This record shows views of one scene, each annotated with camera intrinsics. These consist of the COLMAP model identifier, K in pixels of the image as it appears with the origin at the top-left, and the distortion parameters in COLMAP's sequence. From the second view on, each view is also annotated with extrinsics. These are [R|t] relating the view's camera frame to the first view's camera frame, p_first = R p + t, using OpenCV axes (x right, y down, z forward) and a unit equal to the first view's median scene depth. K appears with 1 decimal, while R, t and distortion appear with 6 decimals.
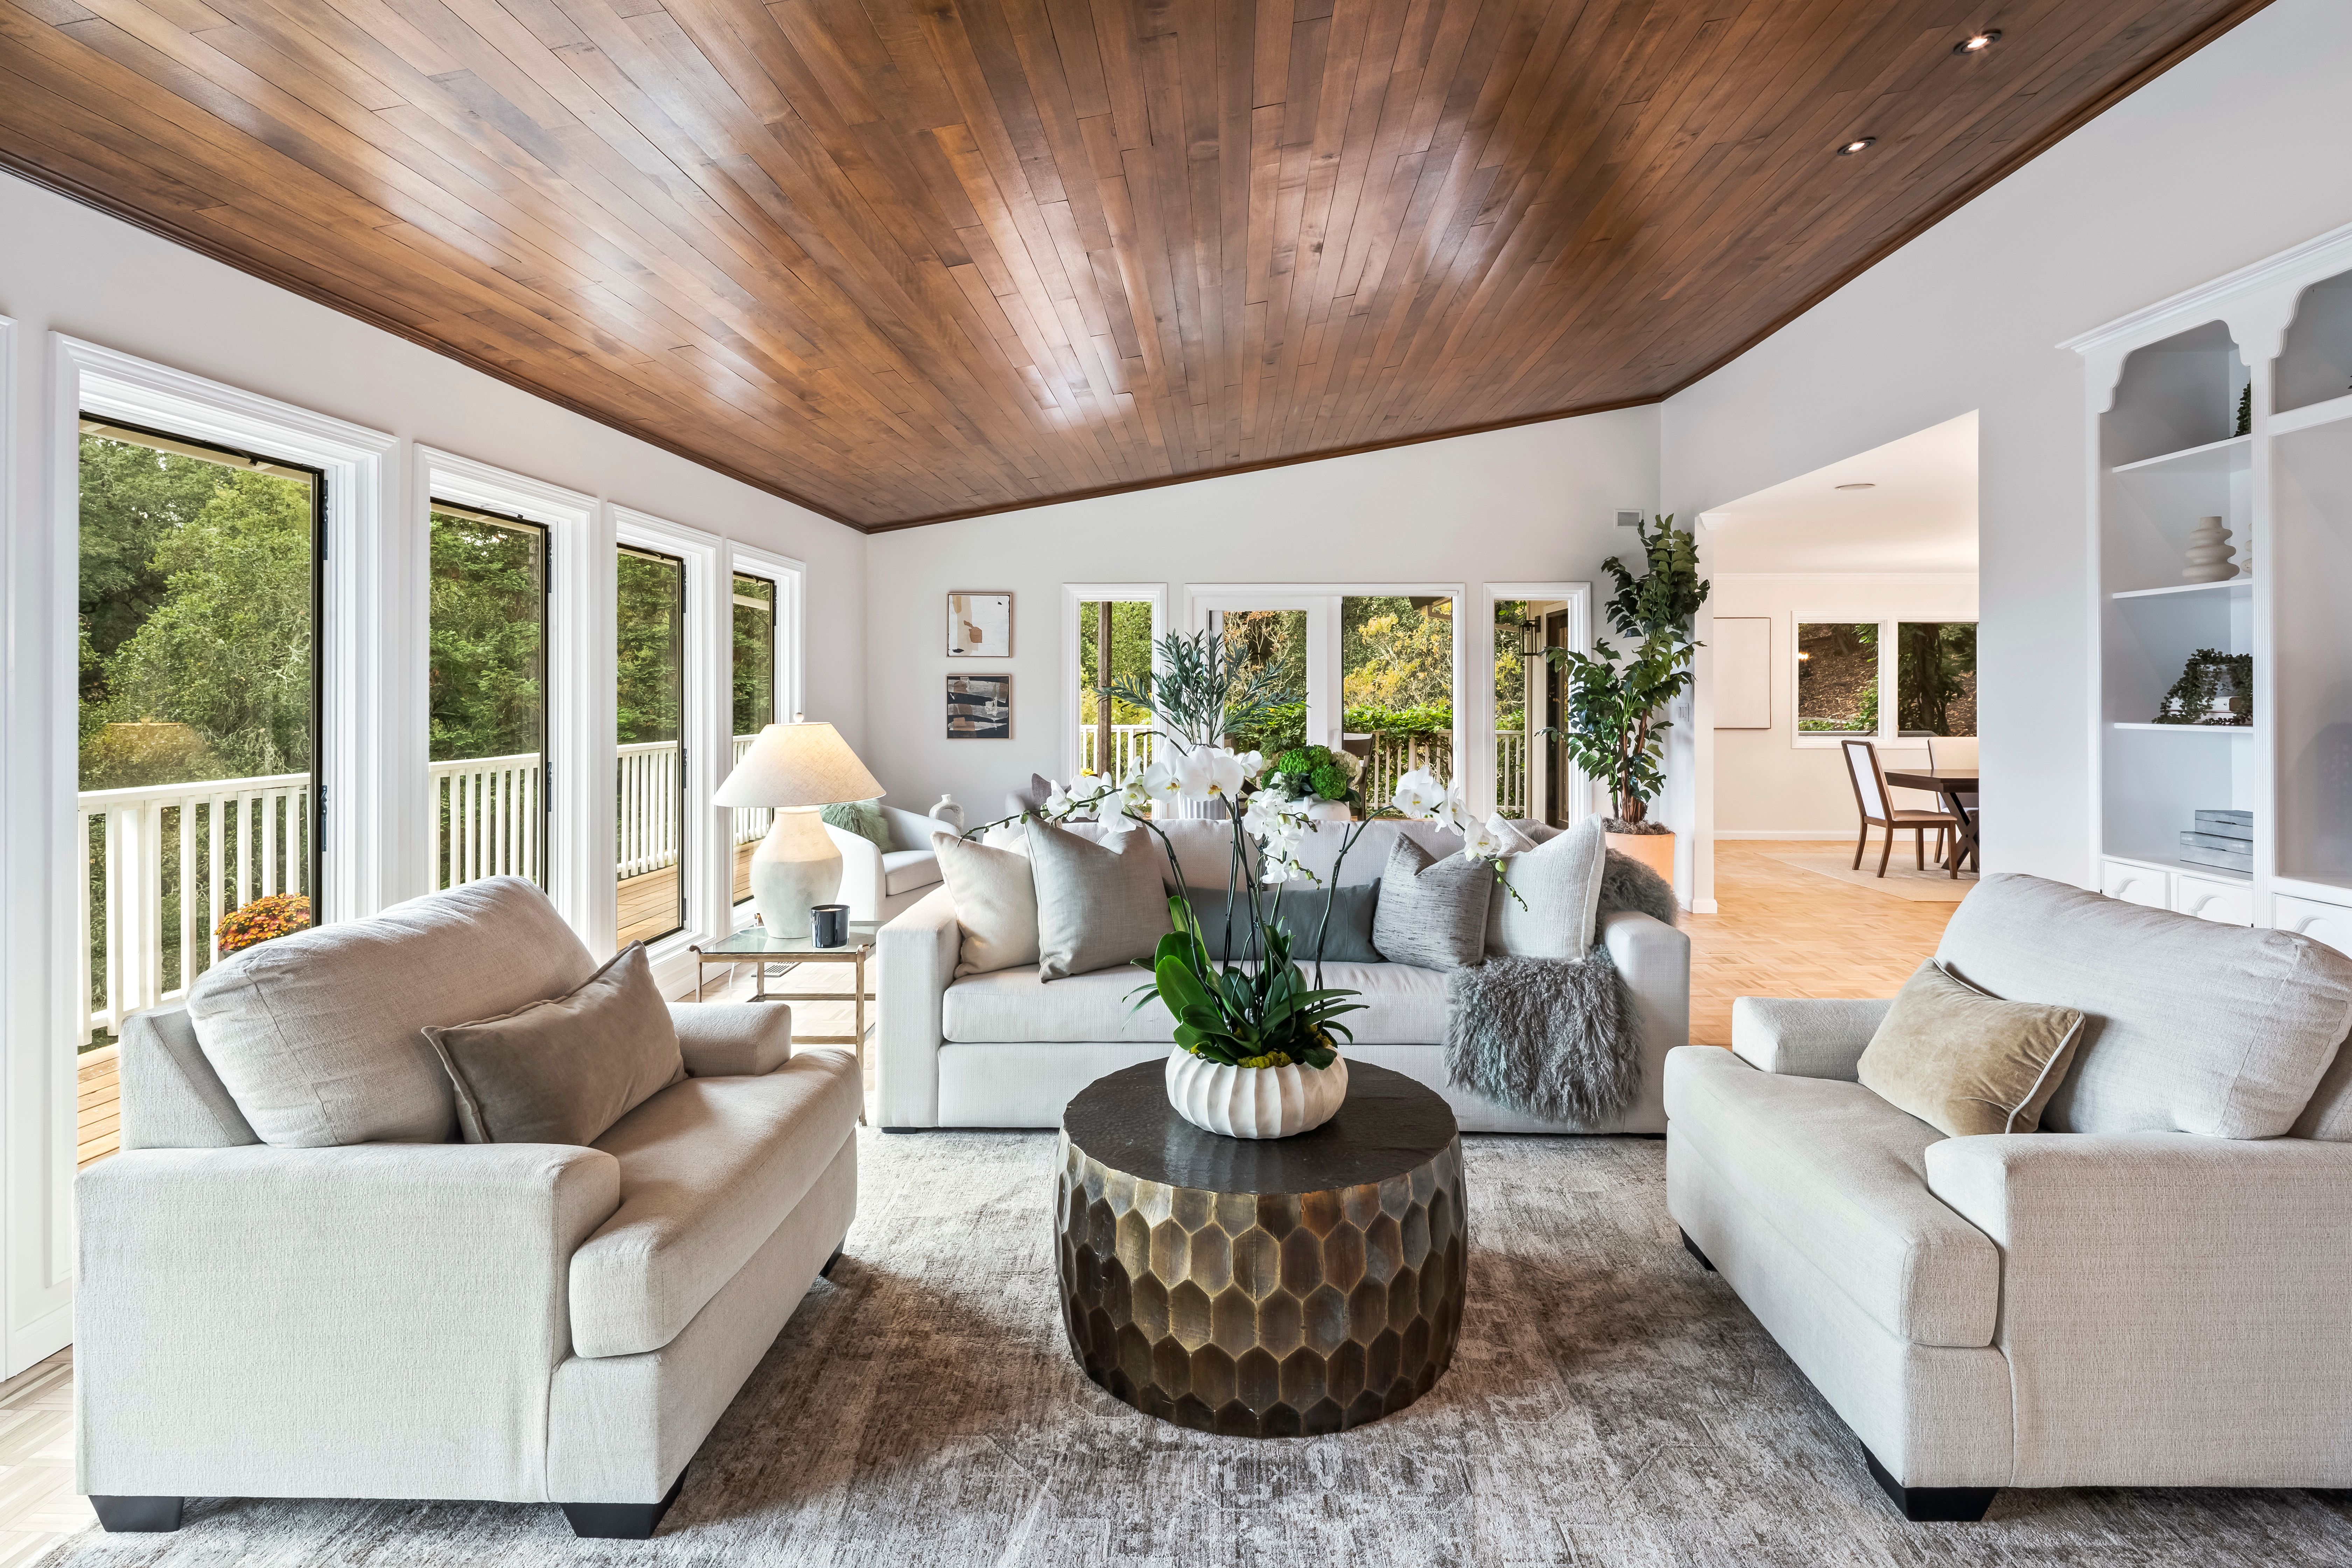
lens RADIAL K [[1142.5, 0, 1177.9], [0, 1142.5, 698.4], [0, 0, 1]] dist [0.000717, -0.002429]
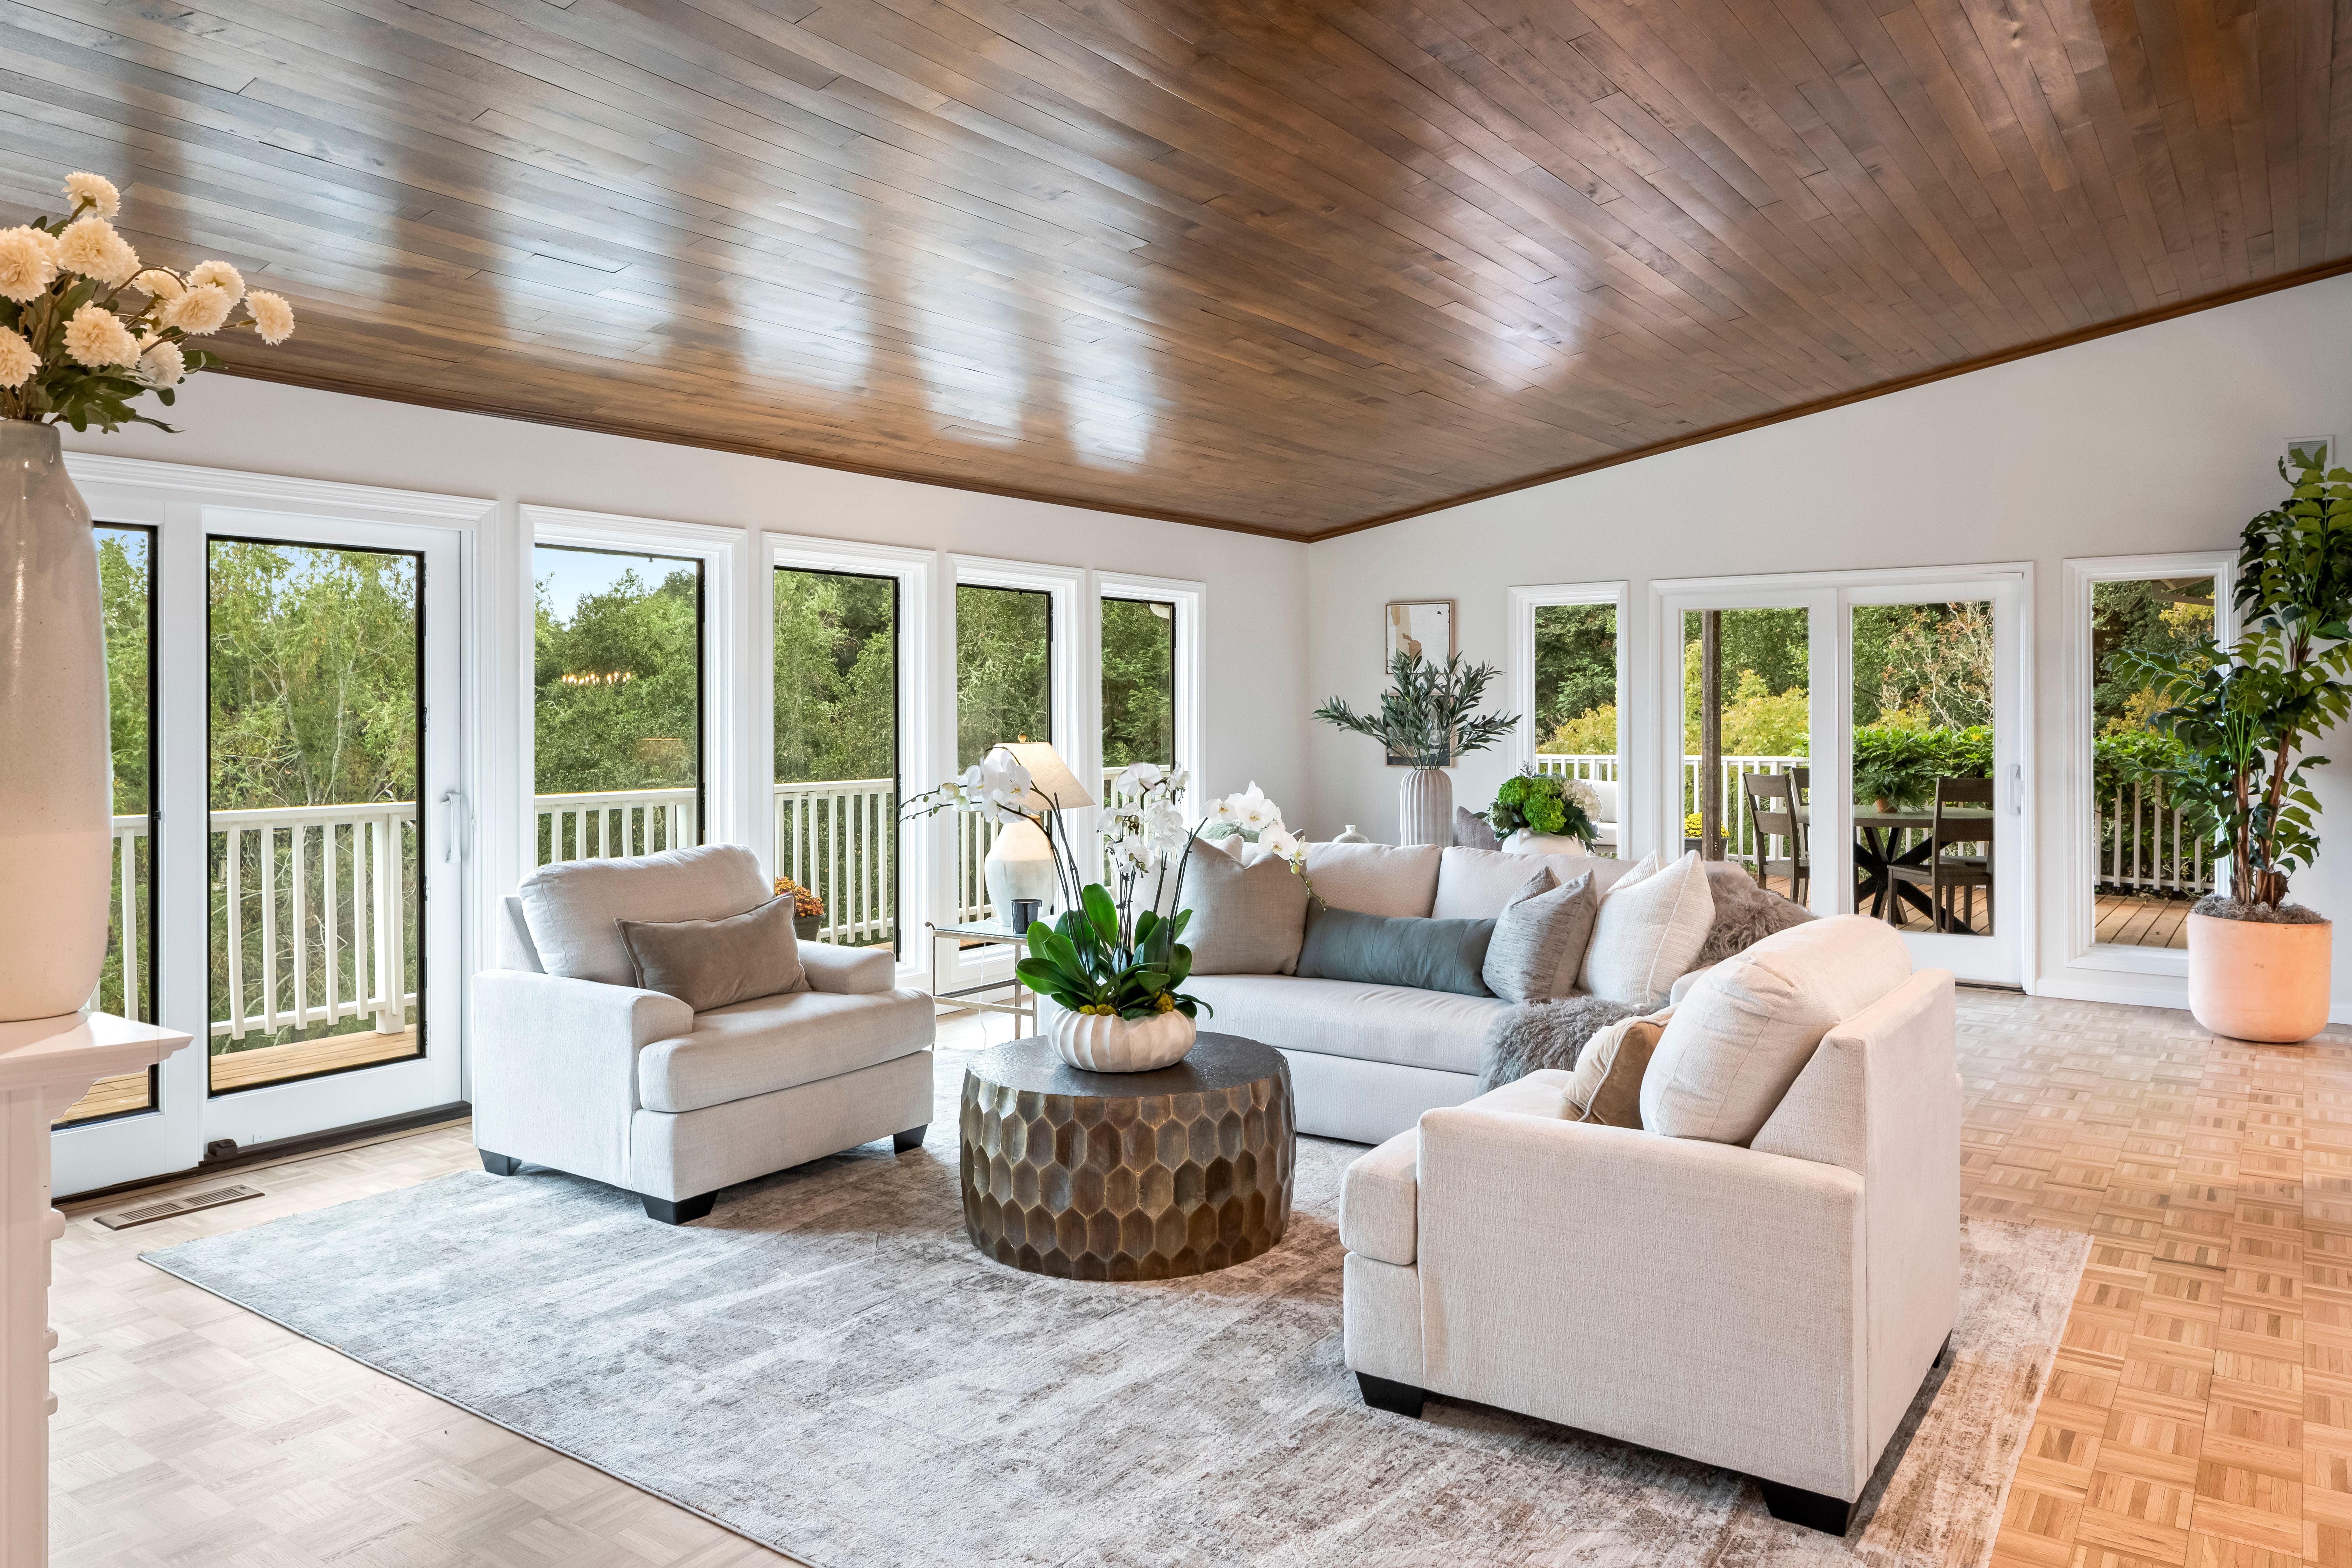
lens RADIAL K [[1581.9, 0, 1174.3], [0, 1581.9, 718.5], [0, 0, 1]] dist [-0.008368, -0.001425]
pose [[0.829513, 0.000056, -0.558487, 1.242871], [-0.000239, 1.000000, -0.000255, -0.004299], [0.558487, 0.000345, 0.829513, -0.441867]]
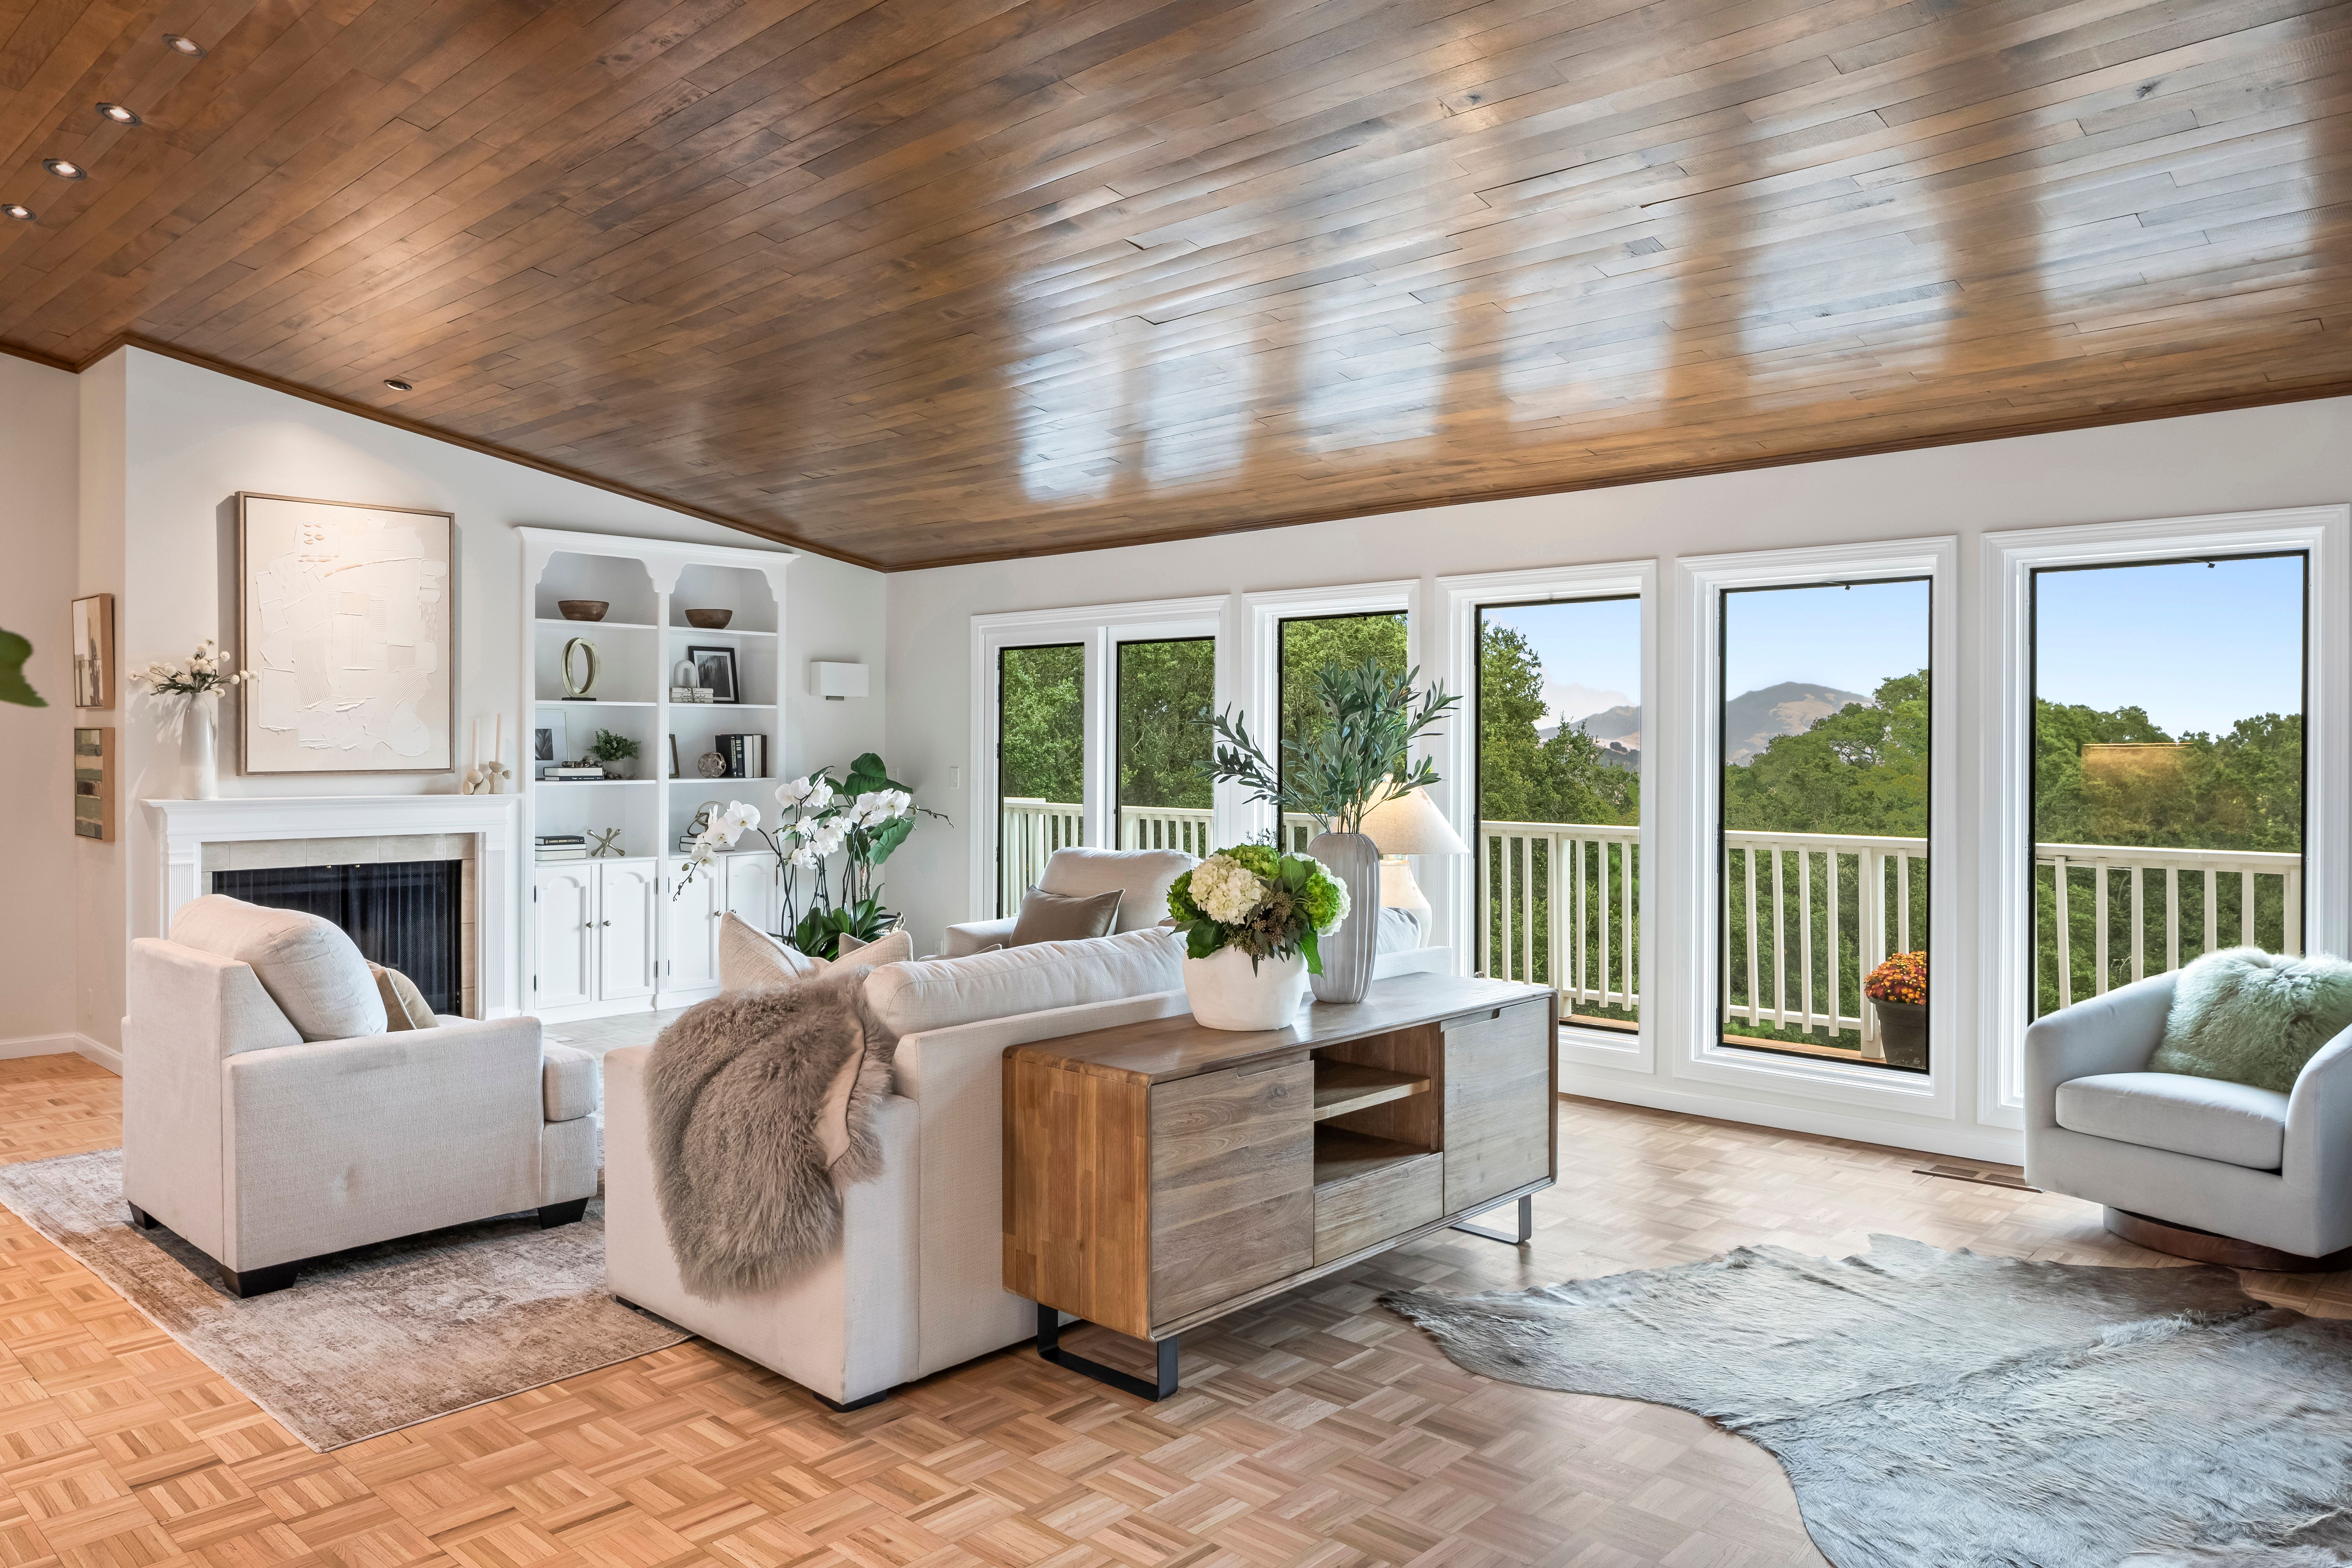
lens RADIAL K [[1614.7, 0, 1170.6], [0, 1614.7, 744.1], [0, 0, 1]] dist [-0.003692, 0.000753]
pose [[-0.667265, -0.003035, -0.744814, 1.683514], [-0.008509, 0.999958, 0.003548, -0.032906], [0.744772, 0.008705, -0.667262, 3.378411]]
